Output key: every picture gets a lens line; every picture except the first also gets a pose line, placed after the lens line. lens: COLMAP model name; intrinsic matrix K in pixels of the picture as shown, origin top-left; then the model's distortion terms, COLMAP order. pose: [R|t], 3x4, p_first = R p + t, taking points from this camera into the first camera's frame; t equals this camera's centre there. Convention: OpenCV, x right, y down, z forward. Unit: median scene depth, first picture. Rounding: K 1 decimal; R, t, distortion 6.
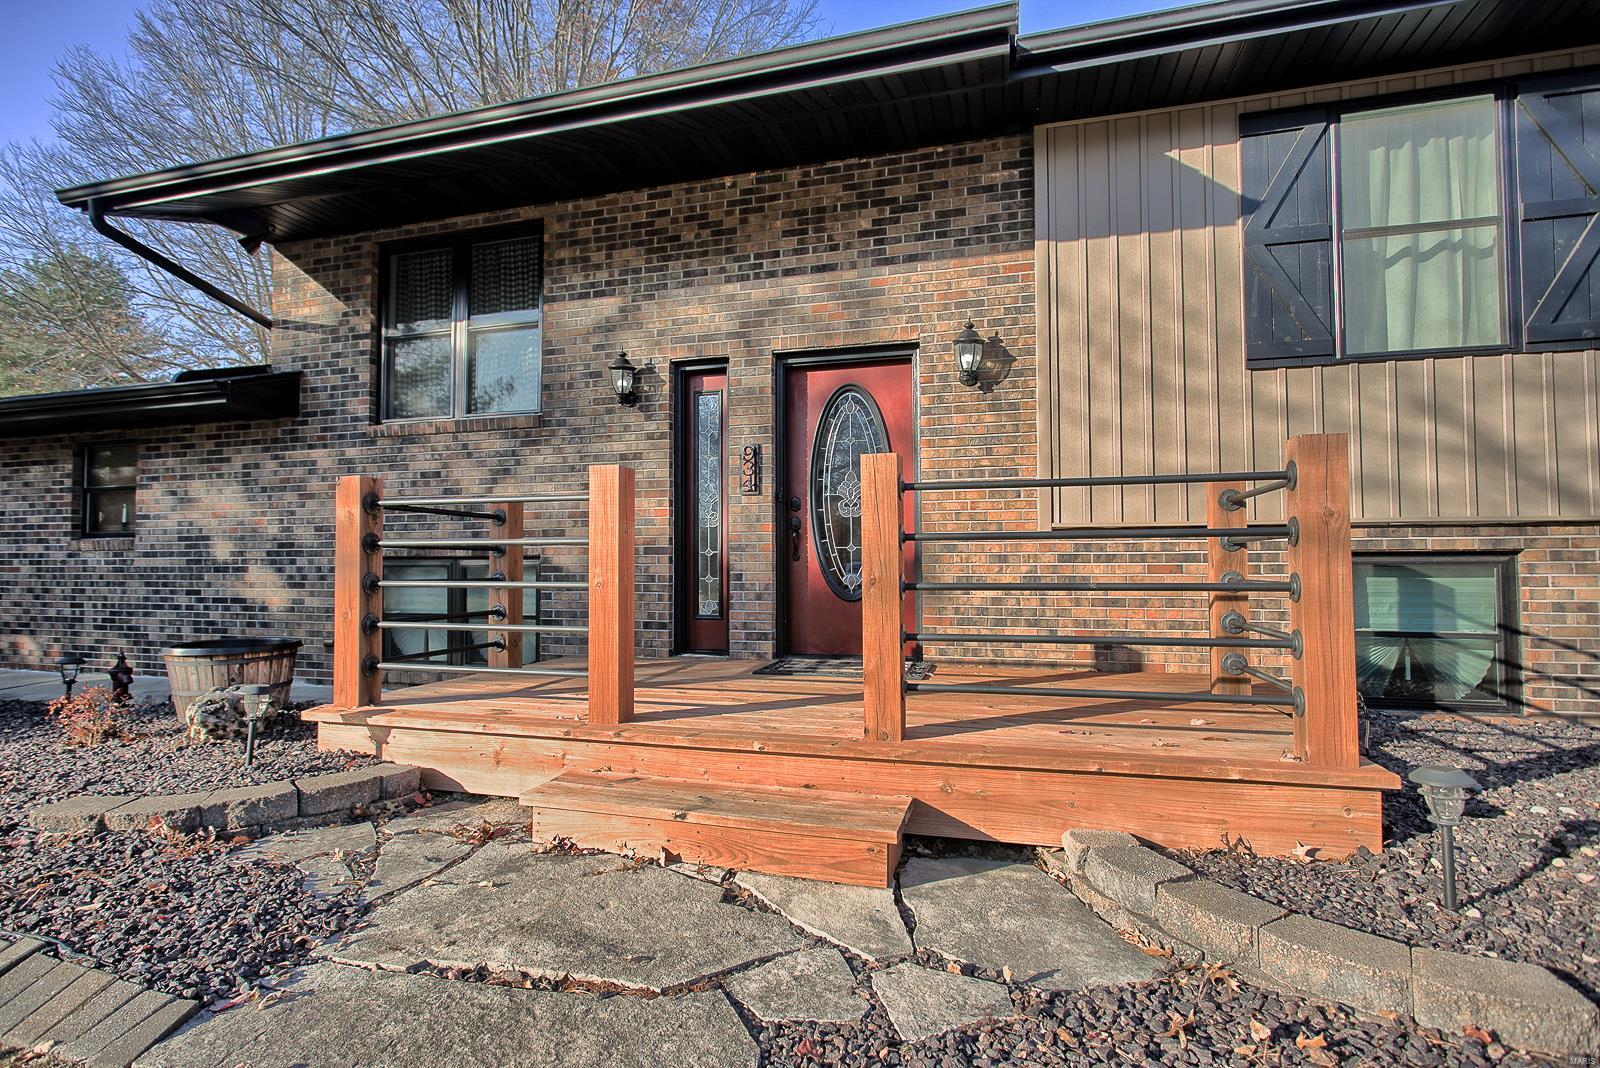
lens RADIAL K [[771.2, 0, 787.3], [0, 771.2, 534.7], [0, 0, 1]] dist [-0.006623, 0.001417]
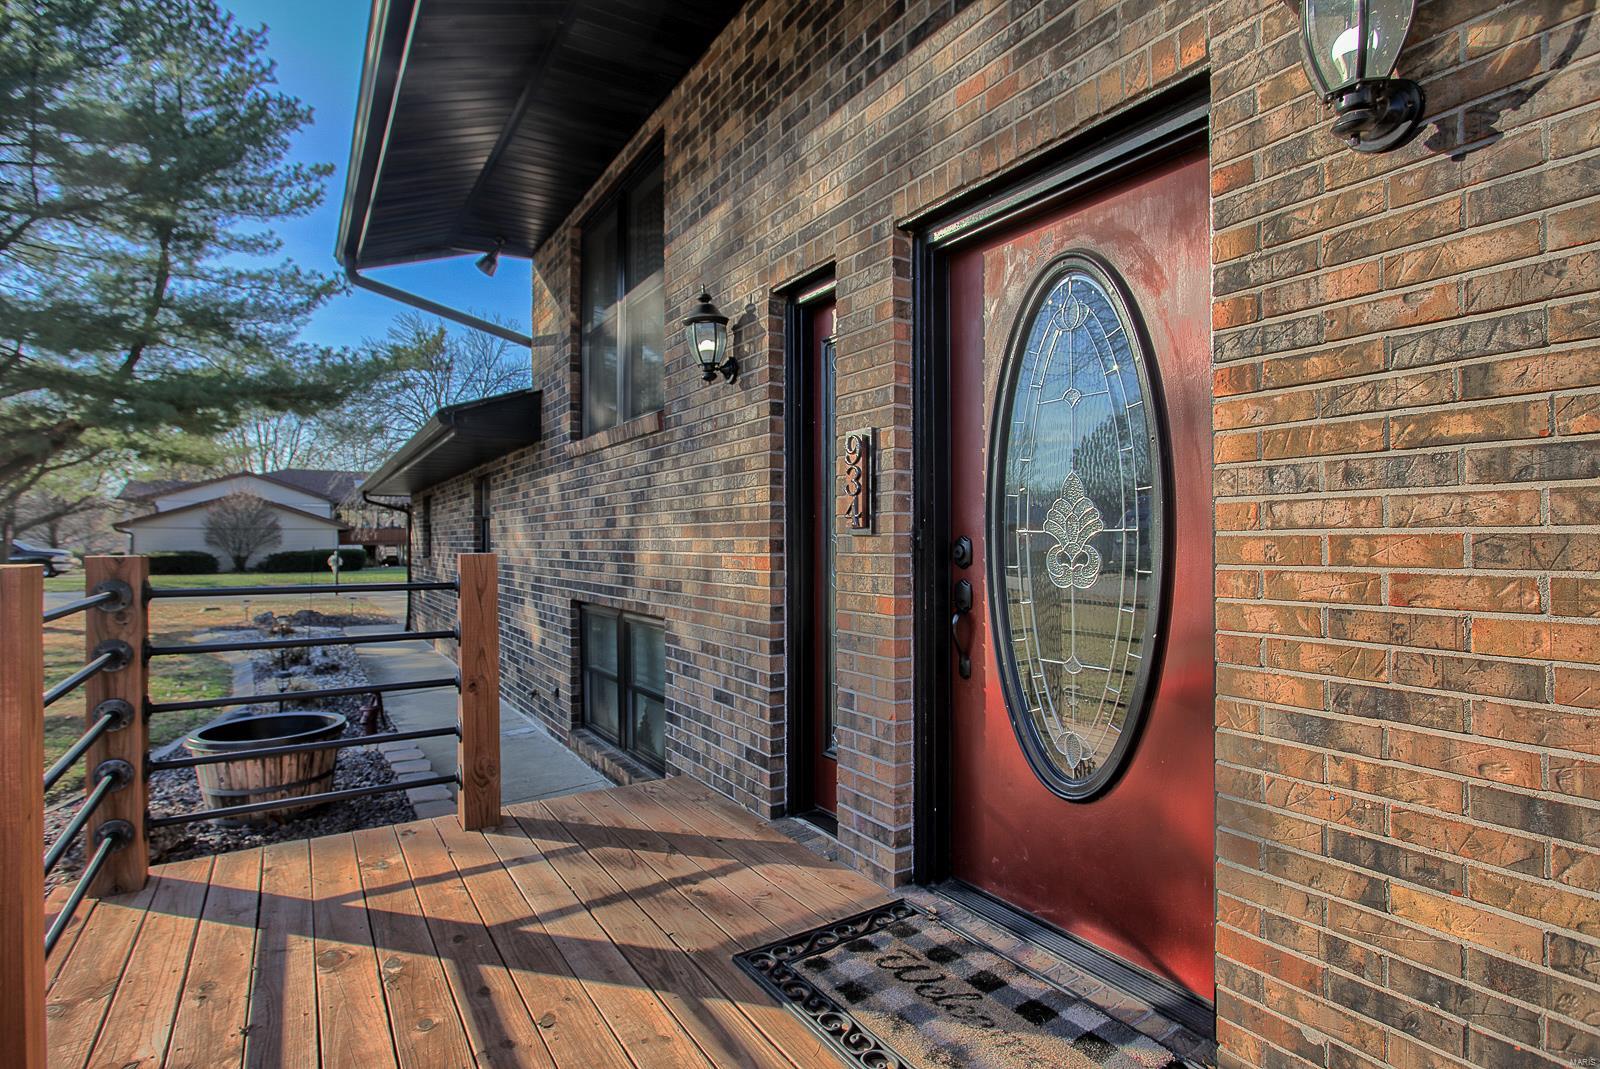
lens RADIAL K [[771.2, 0, 794.4], [0, 771.2, 536.0], [0, 0, 1]] dist [-0.006623, 0.001417]
pose [[0.755473, -0.004392, -0.655165, 0.227830], [0.024473, 0.999469, 0.021520, -0.060170], [0.654723, -0.032292, 0.755179, 0.582741]]
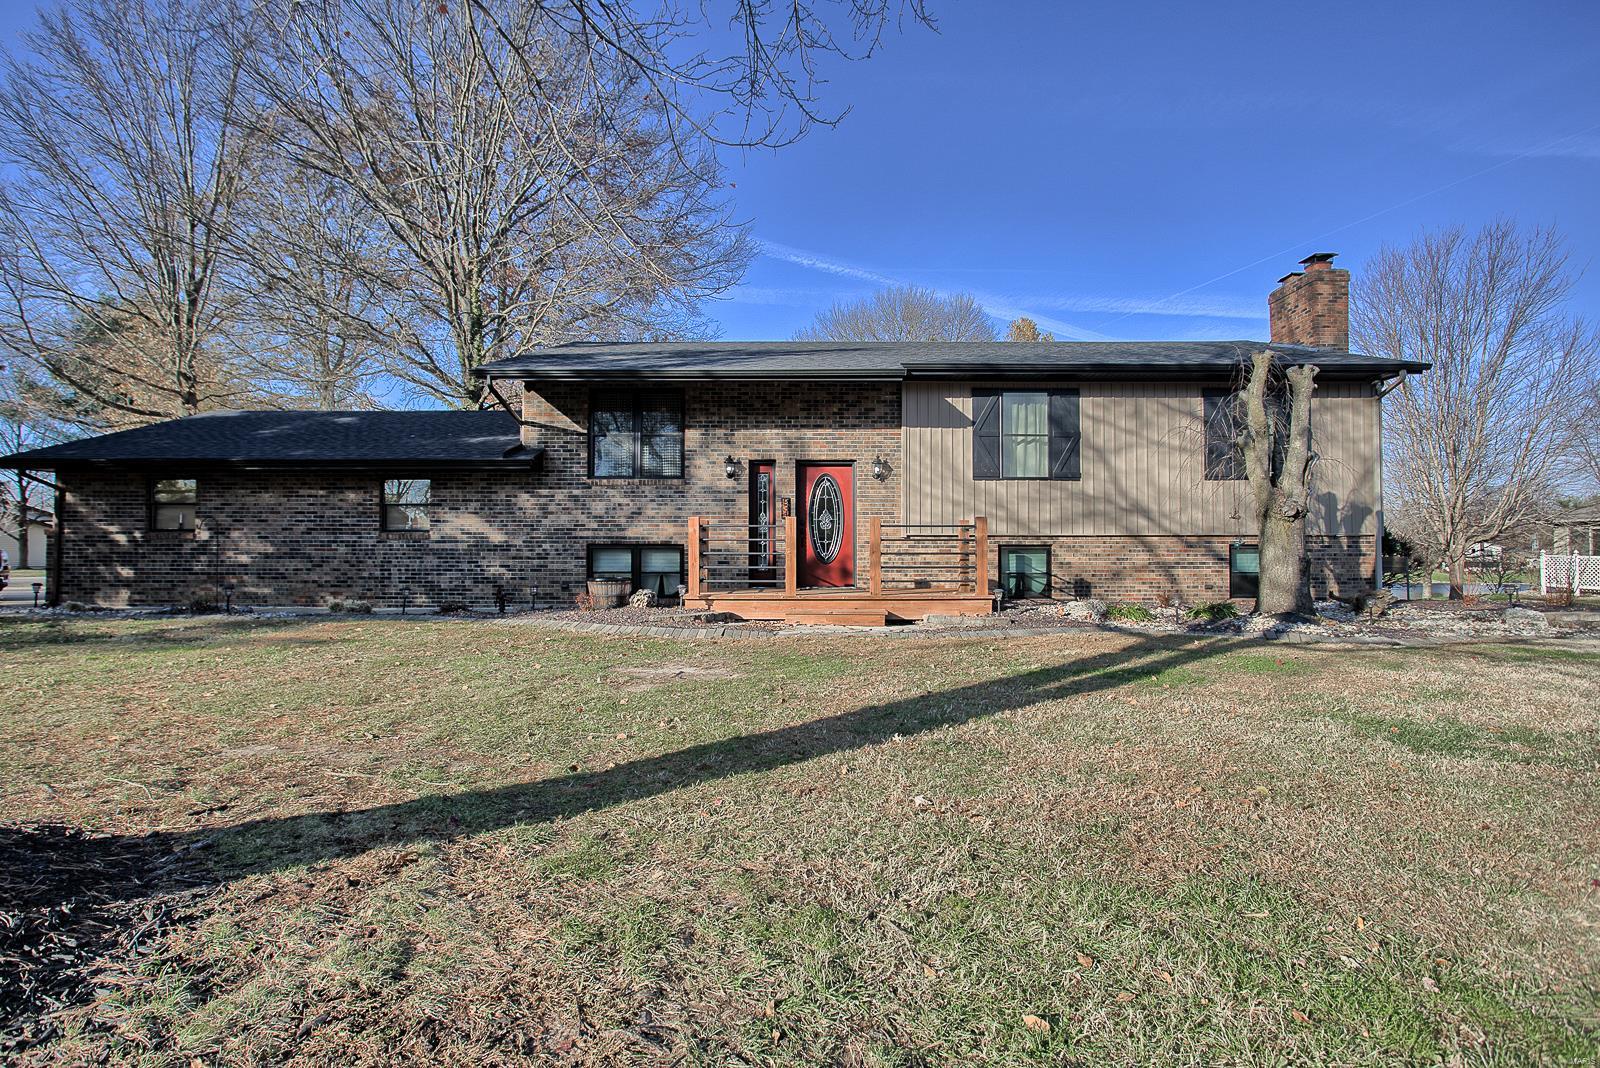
lens RADIAL K [[771.2, 0, 785.4], [0, 771.2, 538.0], [0, 0, 1]] dist [-0.006623, 0.001417]
pose [[0.962827, 0.008991, 0.269971, -0.663740], [-0.014421, 0.999732, 0.018135, -0.035298], [-0.269735, -0.021354, 0.962698, -1.239322]]
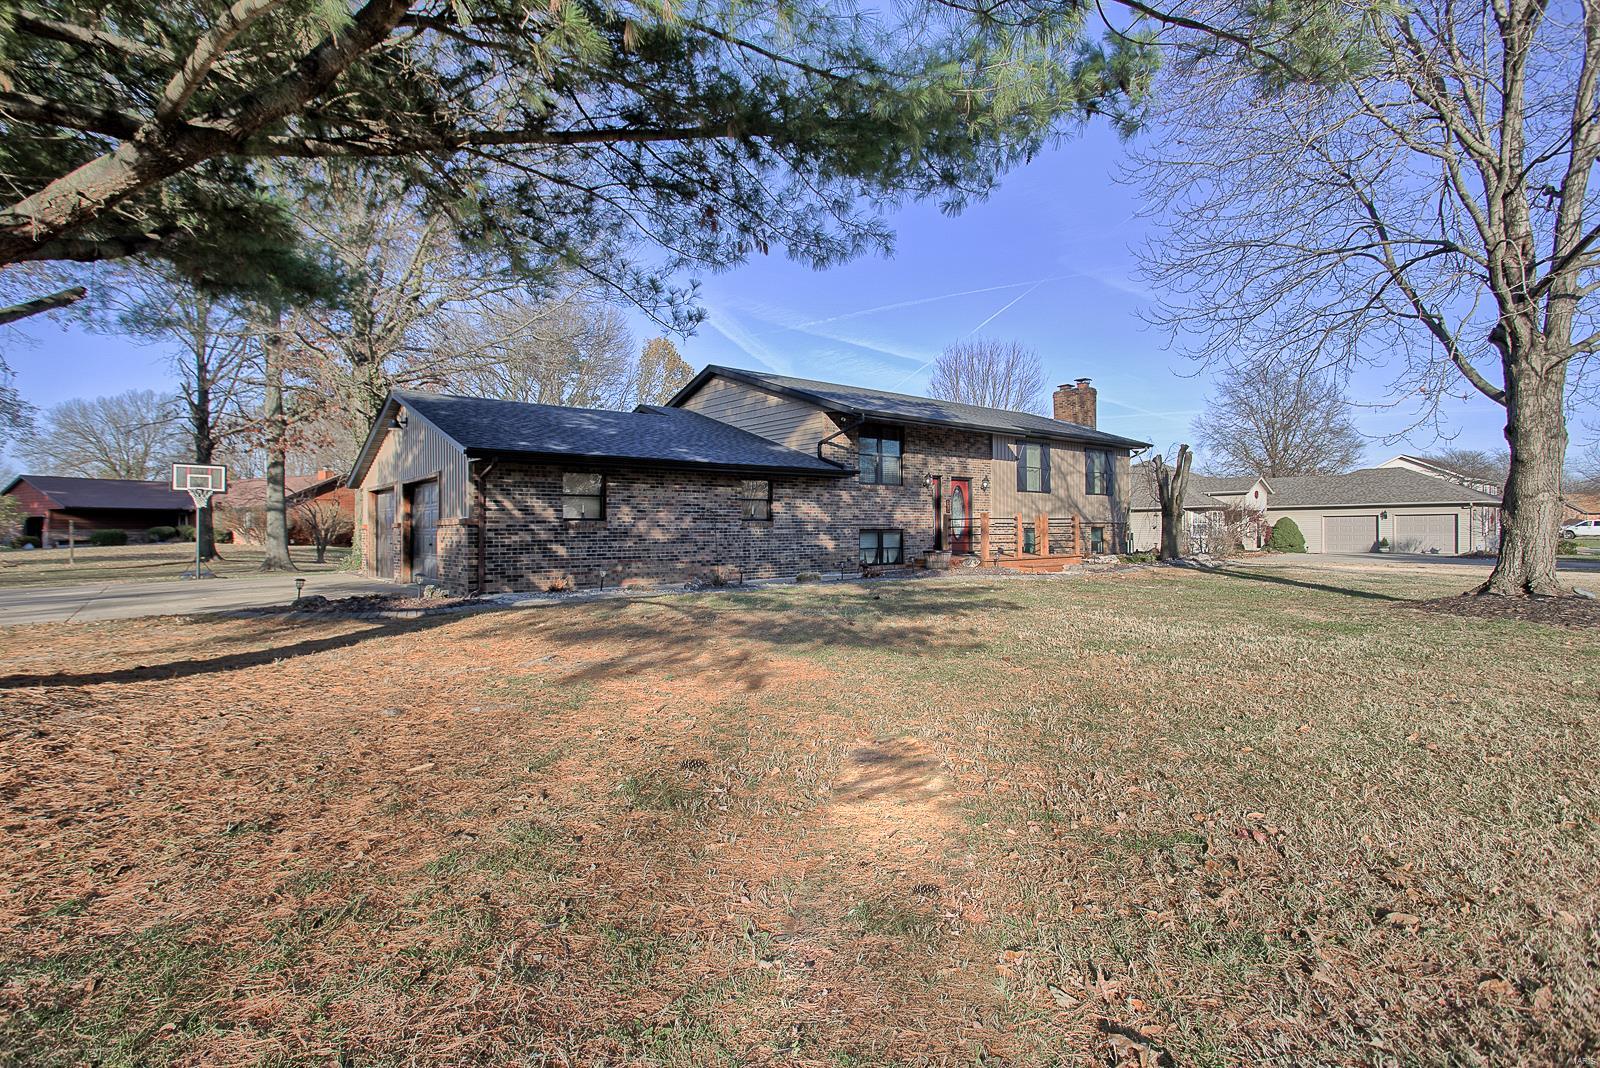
lens RADIAL K [[771.2, 0, 795.8], [0, 771.2, 530.7], [0, 0, 1]] dist [-0.006623, 0.001417]
pose [[0.564432, -0.001683, 0.825478, -3.508198], [-0.022865, 0.999582, 0.017673, -0.013987], [-0.825163, -0.028849, 0.564158, -0.522697]]
